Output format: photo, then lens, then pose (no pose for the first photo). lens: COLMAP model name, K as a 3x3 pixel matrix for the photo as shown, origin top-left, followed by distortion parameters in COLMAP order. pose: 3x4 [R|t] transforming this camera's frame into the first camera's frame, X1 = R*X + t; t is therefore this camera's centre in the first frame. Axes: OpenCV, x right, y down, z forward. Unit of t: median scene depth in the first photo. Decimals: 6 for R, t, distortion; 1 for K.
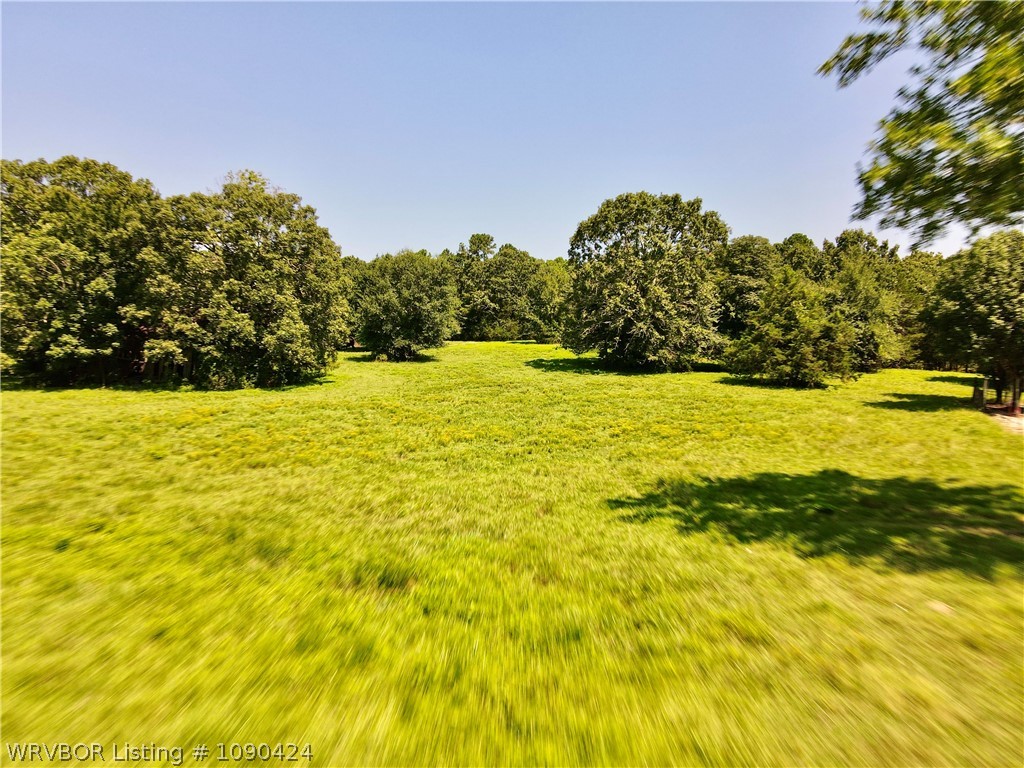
lens RADIAL K [[780.6, 0, 514.1], [0, 780.6, 375.7], [0, 0, 1]] dist [0.023282, 0.022427]
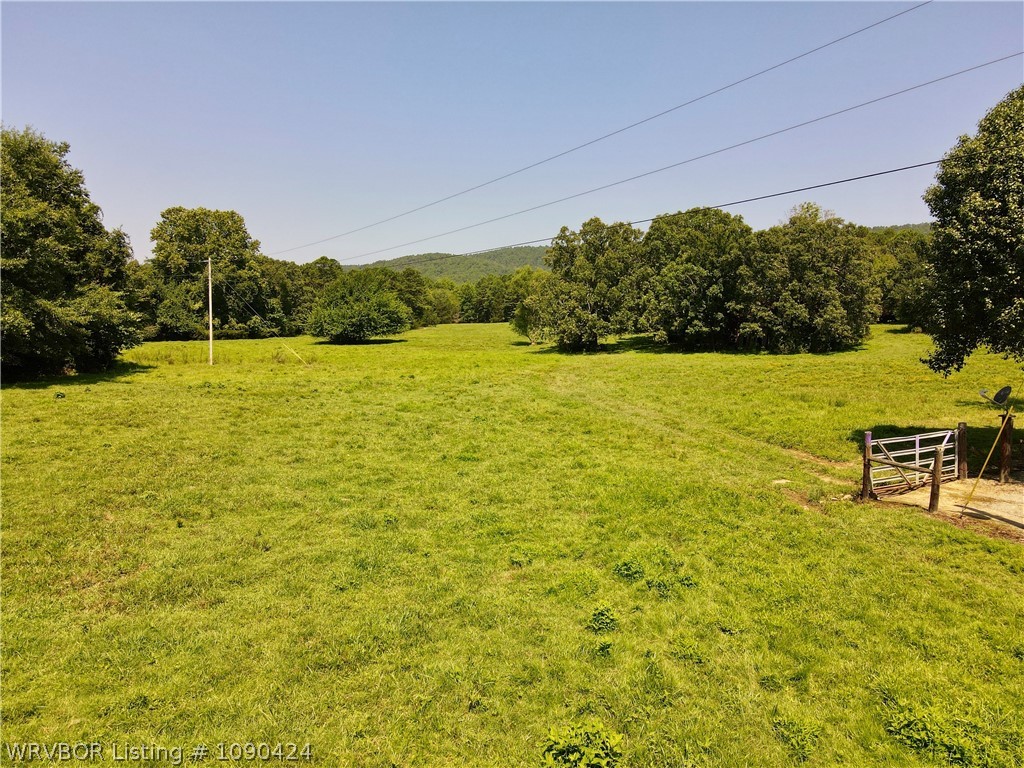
lens RADIAL K [[780.6, 0, 510.3], [0, 780.6, 366.2], [0, 0, 1]] dist [0.023282, 0.022427]
pose [[0.770660, 0.021818, -0.636872, 0.165046], [-0.002931, 0.999525, 0.030695, -0.003255], [0.637239, -0.021789, 0.770358, -0.463294]]
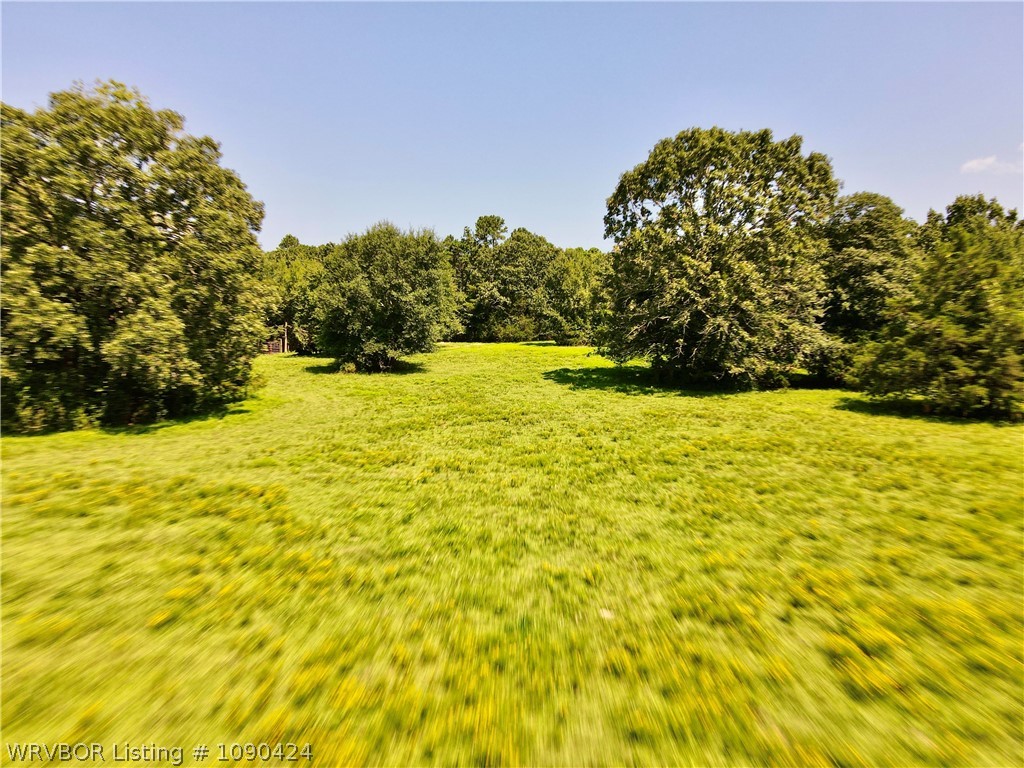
lens RADIAL K [[780.6, 0, 511.6], [0, 780.6, 383.4], [0, 0, 1]] dist [0.023282, 0.022427]
pose [[0.999737, -0.003210, -0.022689, 0.000708], [0.003478, 0.999925, 0.011747, -0.021686], [0.022650, -0.011822, 0.999674, 0.357589]]
